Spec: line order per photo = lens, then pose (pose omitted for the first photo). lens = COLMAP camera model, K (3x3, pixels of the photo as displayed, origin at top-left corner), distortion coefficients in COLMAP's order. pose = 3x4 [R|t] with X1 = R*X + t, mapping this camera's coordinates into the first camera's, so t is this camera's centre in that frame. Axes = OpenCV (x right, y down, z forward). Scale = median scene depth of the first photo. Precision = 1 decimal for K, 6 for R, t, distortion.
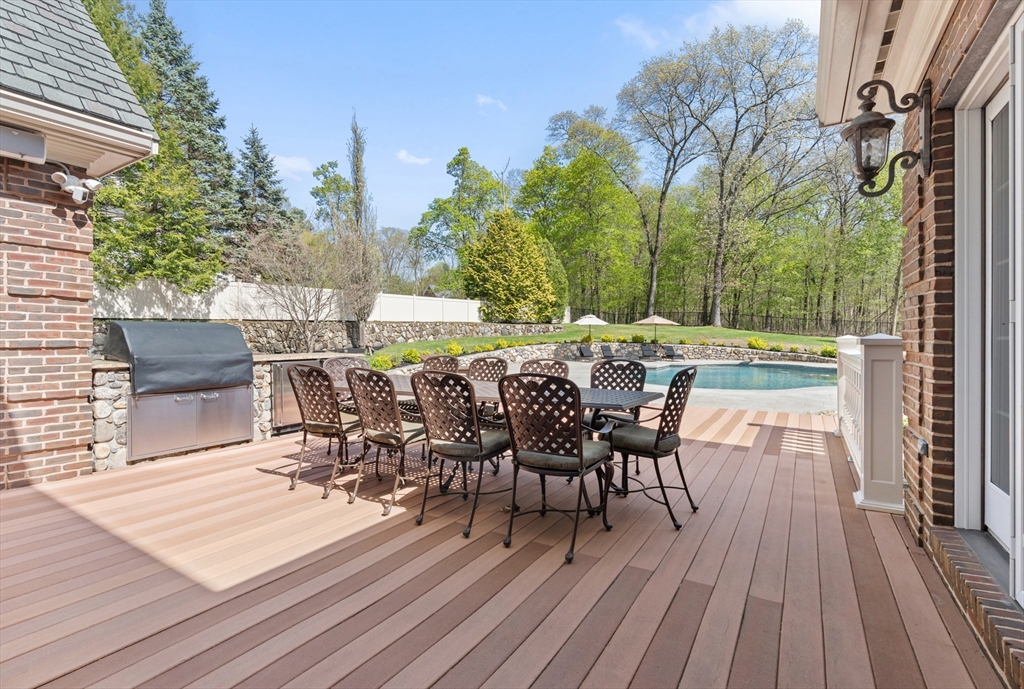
lens RADIAL K [[470.1, 0, 512.2], [0, 470.1, 343.0], [0, 0, 1]] dist [-0.001592, -0.000053]
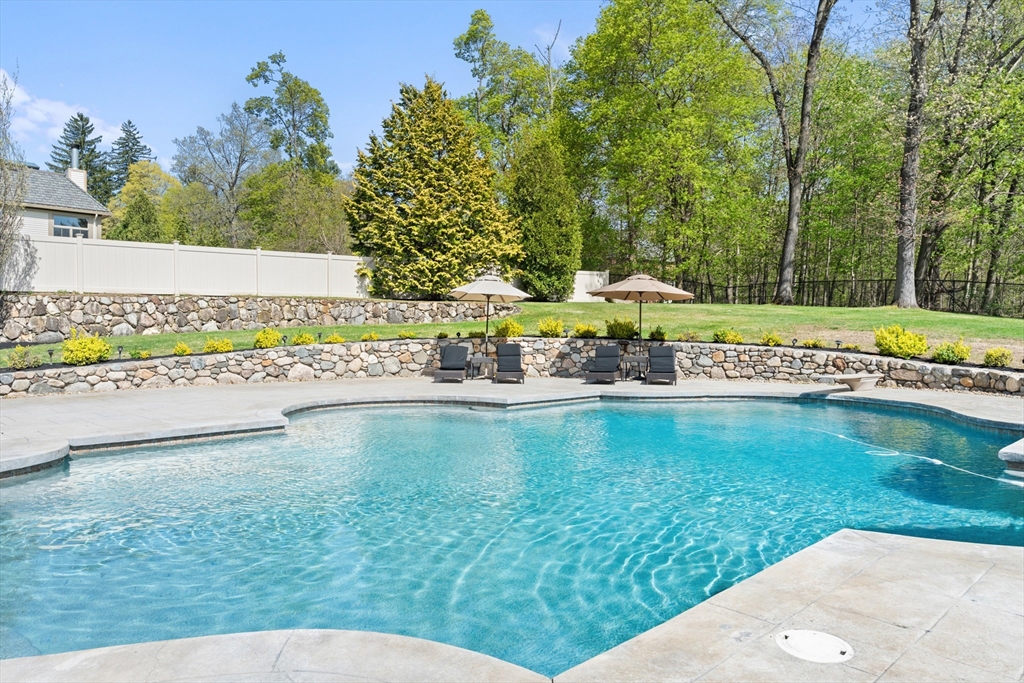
lens RADIAL K [[693.0, 0, 510.2], [0, 693.0, 341.1], [0, 0, 1]] dist [-0.043946, -0.000599]
pose [[0.962208, 0.008028, -0.272198, 0.304264], [-0.008494, 0.999964, -0.000533, 0.002686], [0.272184, 0.002825, 0.962241, 0.309159]]
